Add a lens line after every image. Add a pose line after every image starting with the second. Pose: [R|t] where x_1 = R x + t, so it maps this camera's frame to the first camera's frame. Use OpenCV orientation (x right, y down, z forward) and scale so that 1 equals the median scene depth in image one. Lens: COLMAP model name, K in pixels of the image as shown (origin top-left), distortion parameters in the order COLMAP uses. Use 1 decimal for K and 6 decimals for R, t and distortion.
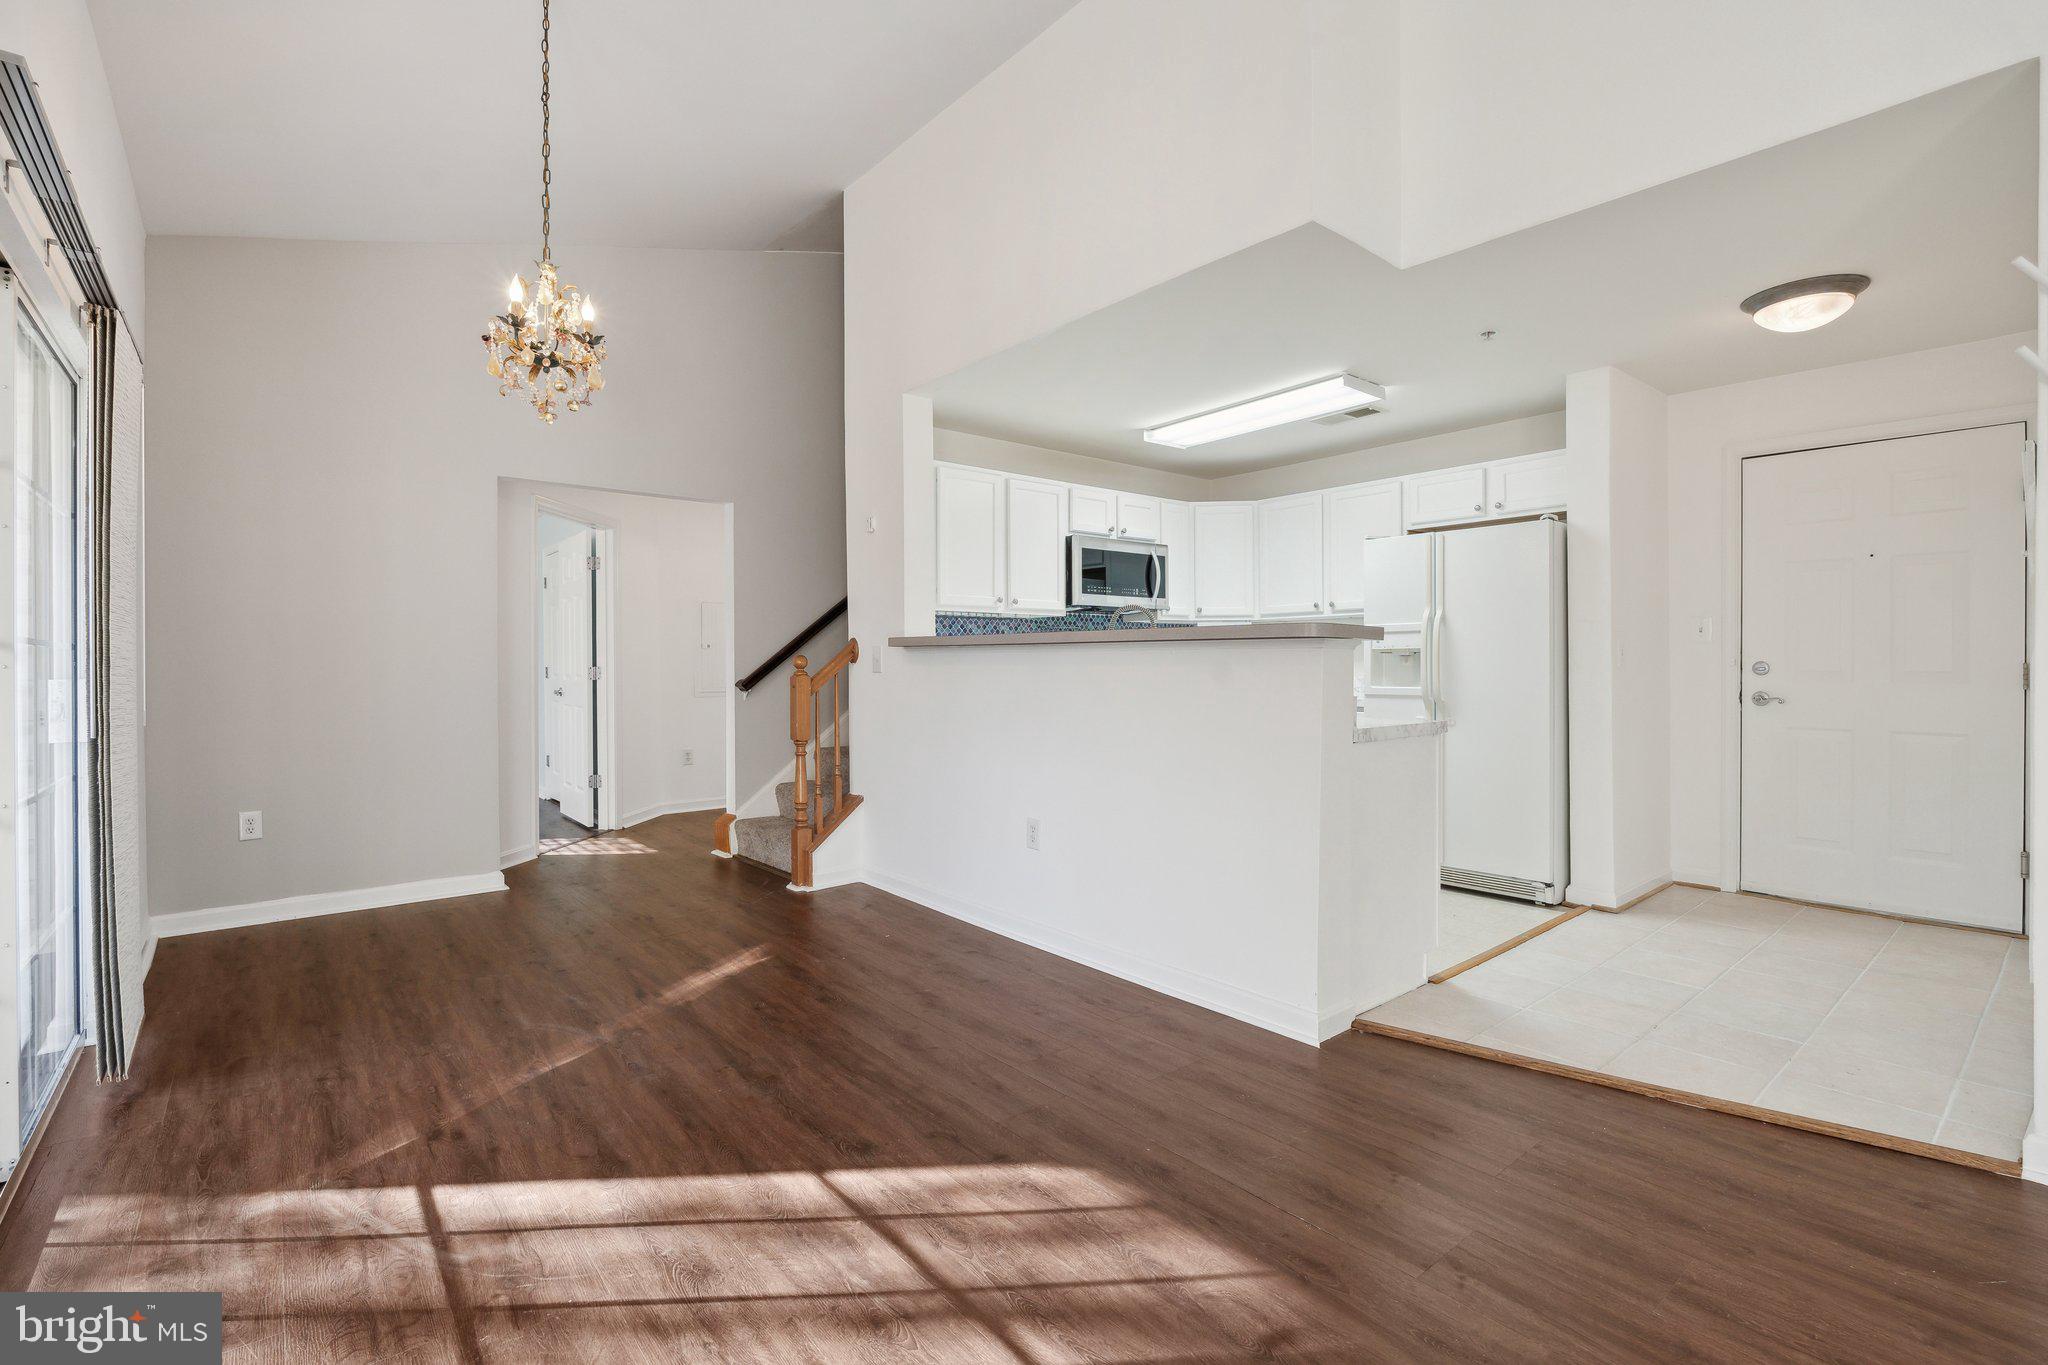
lens RADIAL K [[896.6, 0, 1028.9], [0, 896.6, 672.5], [0, 0, 1]] dist [-0.000448, -0.000142]
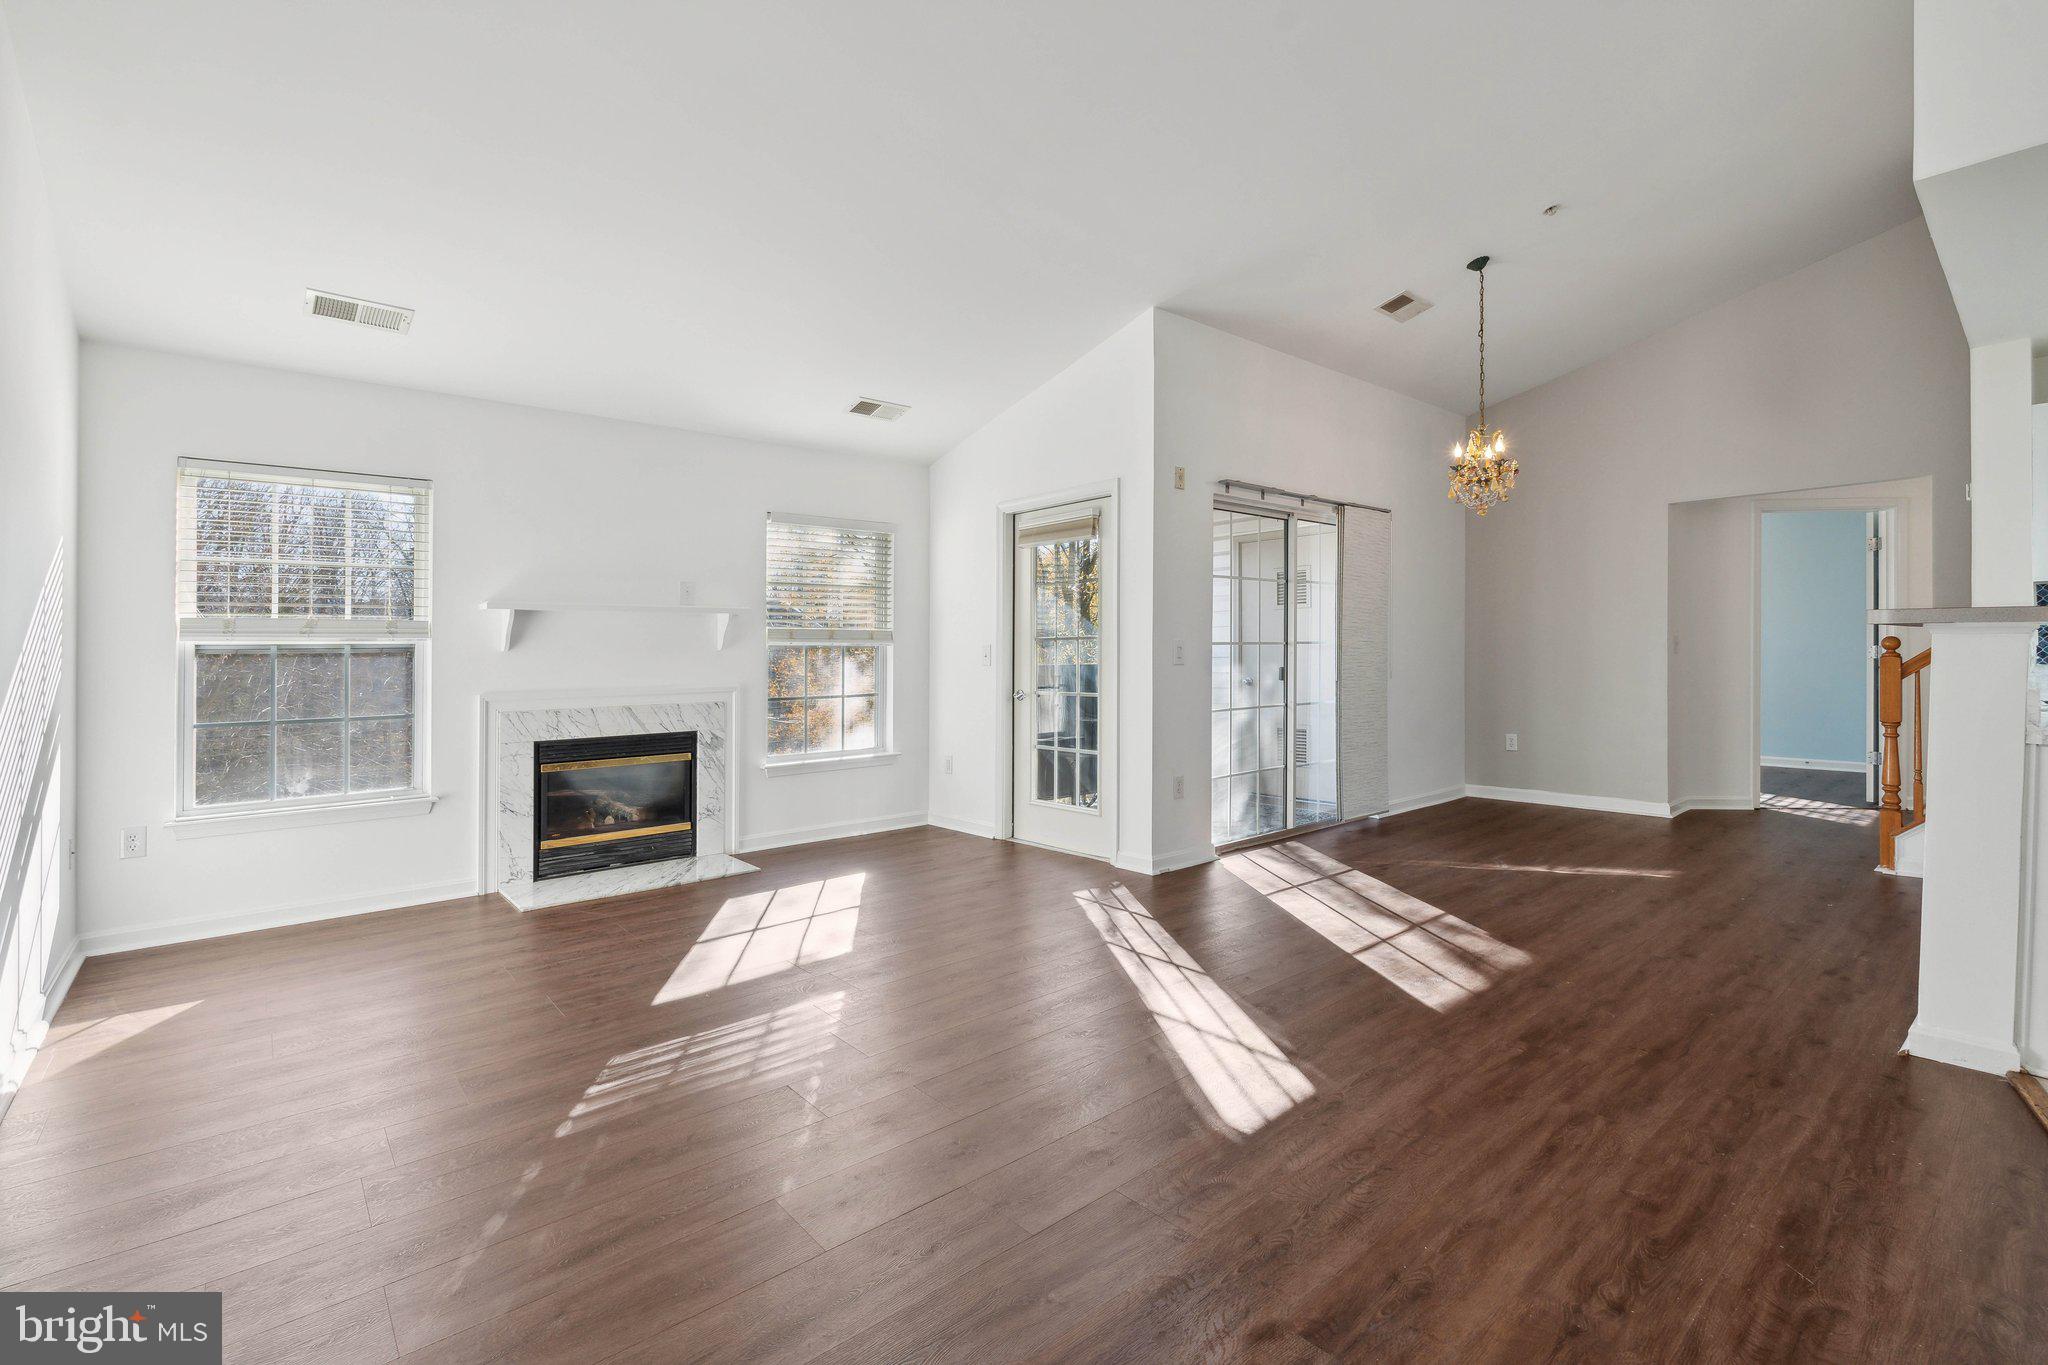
lens RADIAL K [[906.2, 0, 1024.6], [0, 906.2, 664.1], [0, 0, 1]] dist [0.000641, 0.000130]
pose [[-0.002562, 0.020792, -0.999781, 0.769324], [-0.002138, 0.999781, 0.020798, -0.005735], [0.999994, 0.002190, -0.002517, 0.049953]]
